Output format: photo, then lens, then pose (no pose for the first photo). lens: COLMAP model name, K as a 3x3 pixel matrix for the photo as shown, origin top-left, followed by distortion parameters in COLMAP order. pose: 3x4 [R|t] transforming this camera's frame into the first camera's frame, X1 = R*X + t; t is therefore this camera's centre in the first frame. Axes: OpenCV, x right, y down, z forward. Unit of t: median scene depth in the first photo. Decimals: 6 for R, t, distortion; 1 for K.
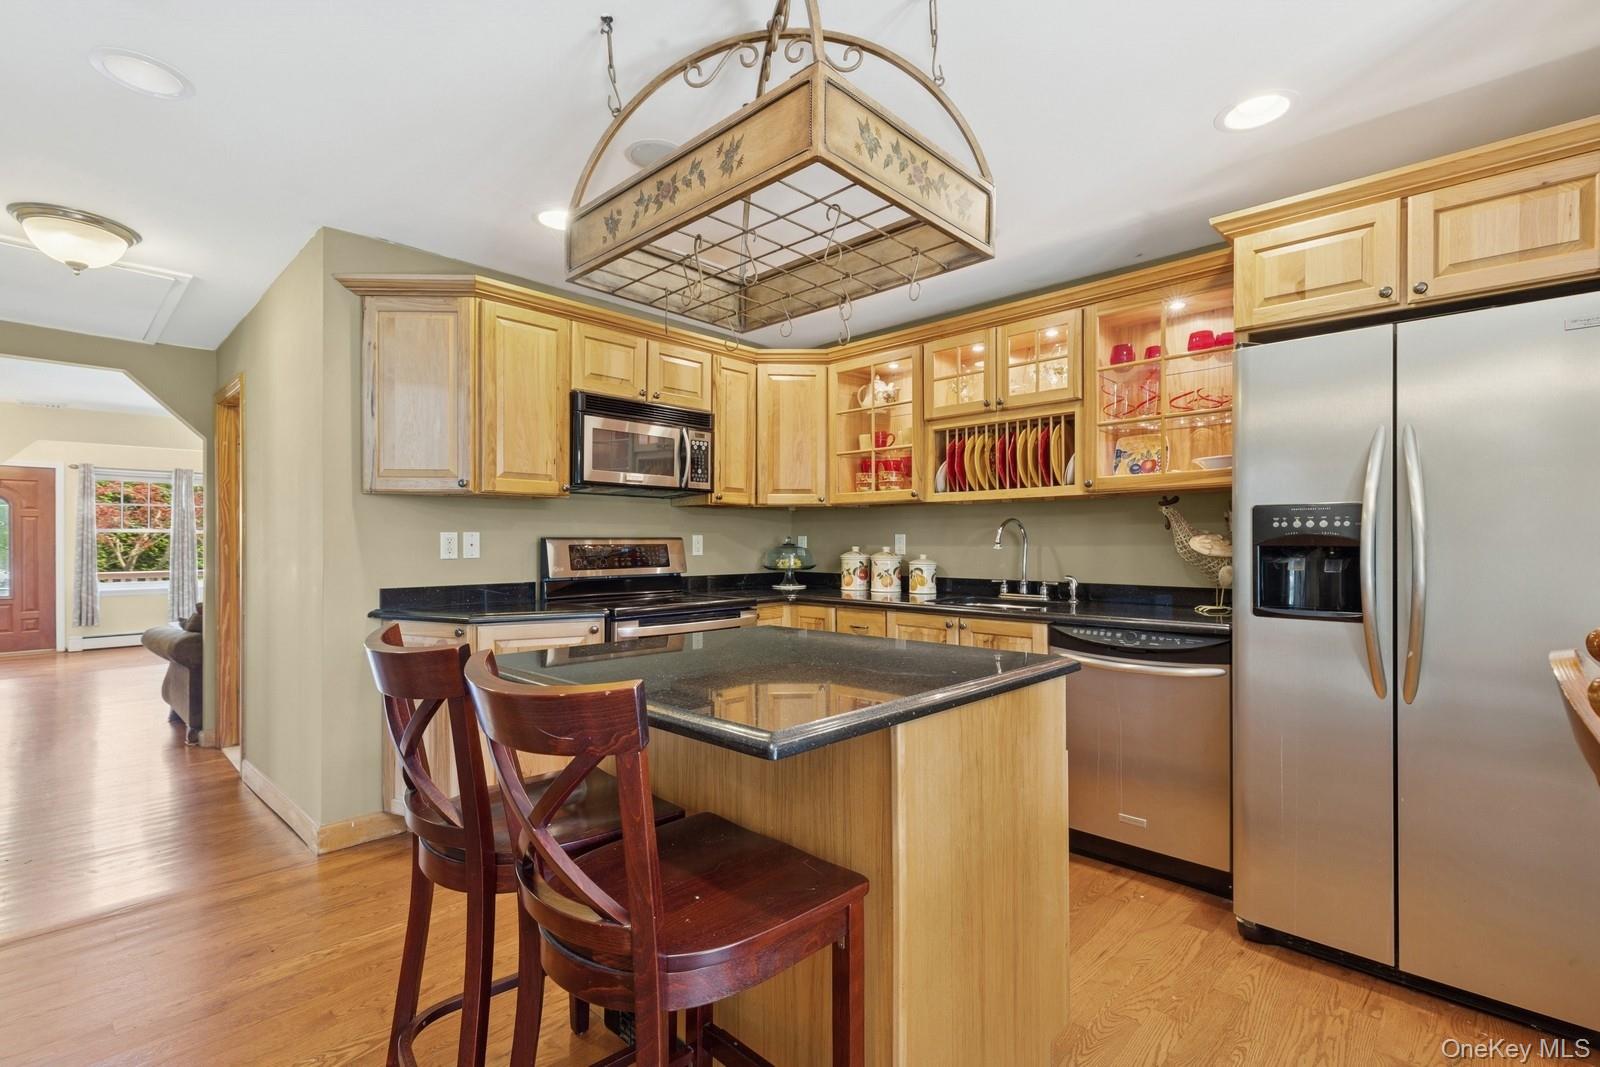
lens RADIAL K [[725.6, 0, 801.4], [0, 725.6, 535.8], [0, 0, 1]] dist [-0.002481, -0.000191]
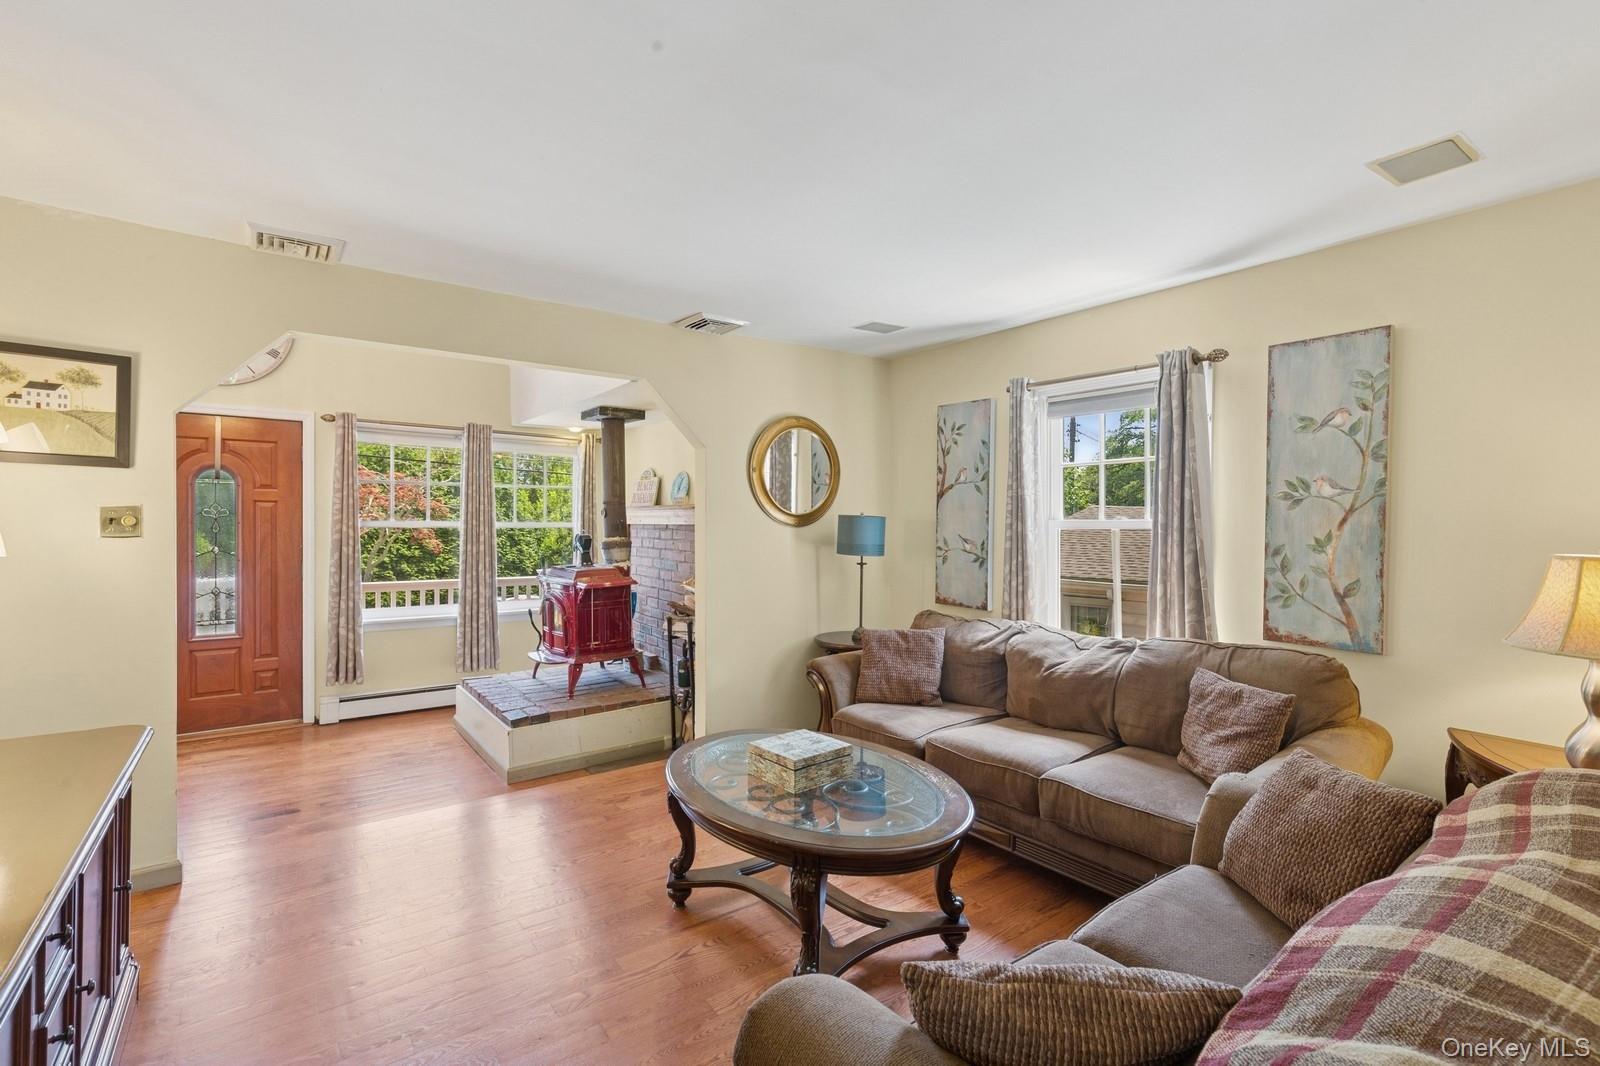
lens RADIAL K [[725.6, 0, 803.2], [0, 725.6, 524.0], [0, 0, 1]] dist [-0.002481, -0.000191]
pose [[0.982247, 0.011736, -0.187226, -0.504414], [-0.009738, 0.999885, 0.011584, -0.018439], [0.187341, -0.009555, 0.982249, 0.481789]]
